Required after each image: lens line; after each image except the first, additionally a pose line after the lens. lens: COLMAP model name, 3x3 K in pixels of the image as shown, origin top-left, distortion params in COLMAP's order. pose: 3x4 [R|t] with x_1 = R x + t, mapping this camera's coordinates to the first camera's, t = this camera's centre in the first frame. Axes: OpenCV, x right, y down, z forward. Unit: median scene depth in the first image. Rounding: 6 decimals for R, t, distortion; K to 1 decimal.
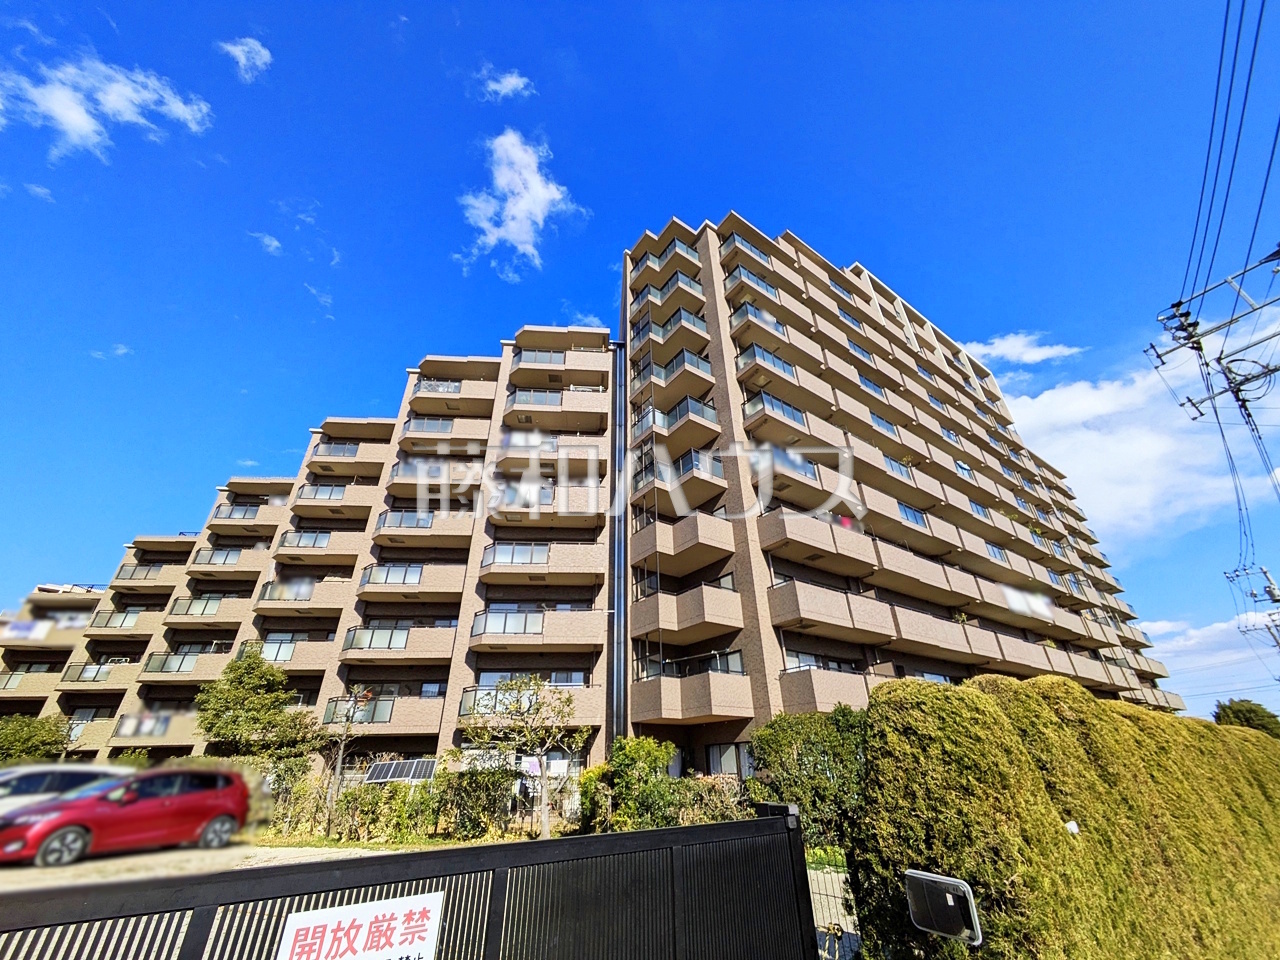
lens RADIAL K [[504.5, 0, 642.0], [0, 504.5, 479.6], [0, 0, 1]] dist [-0.003523, 0.002818]
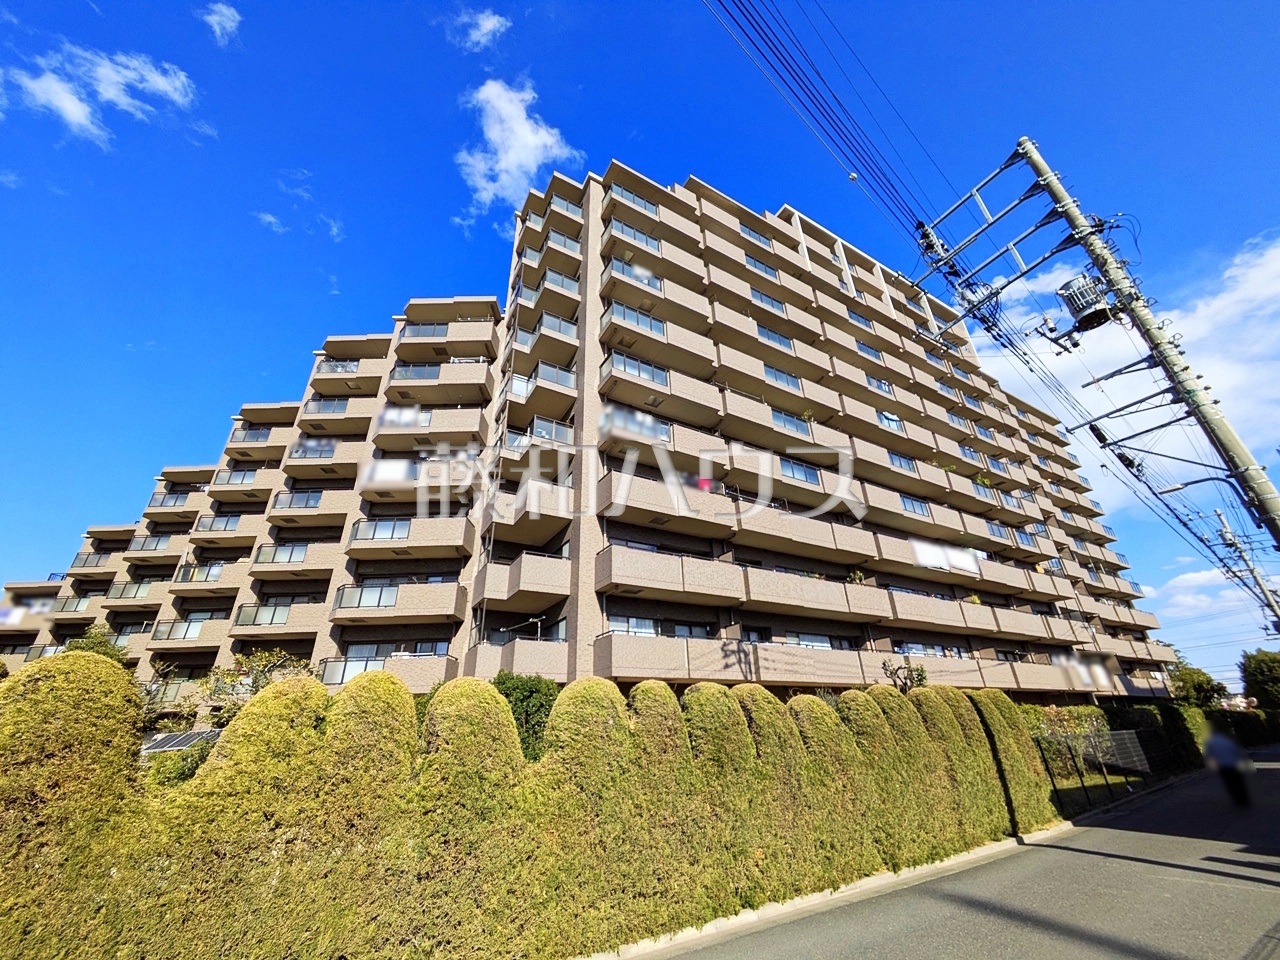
lens RADIAL K [[507.8, 0, 640.0], [0, 507.8, 480.0], [0, 0, 1]] dist [-0.002349, 0.000092]
pose [[0.996681, -0.047346, -0.066221, 0.251983], [0.051434, 0.996785, 0.061443, 0.008598], [0.063099, -0.064645, 0.995911, 0.017256]]
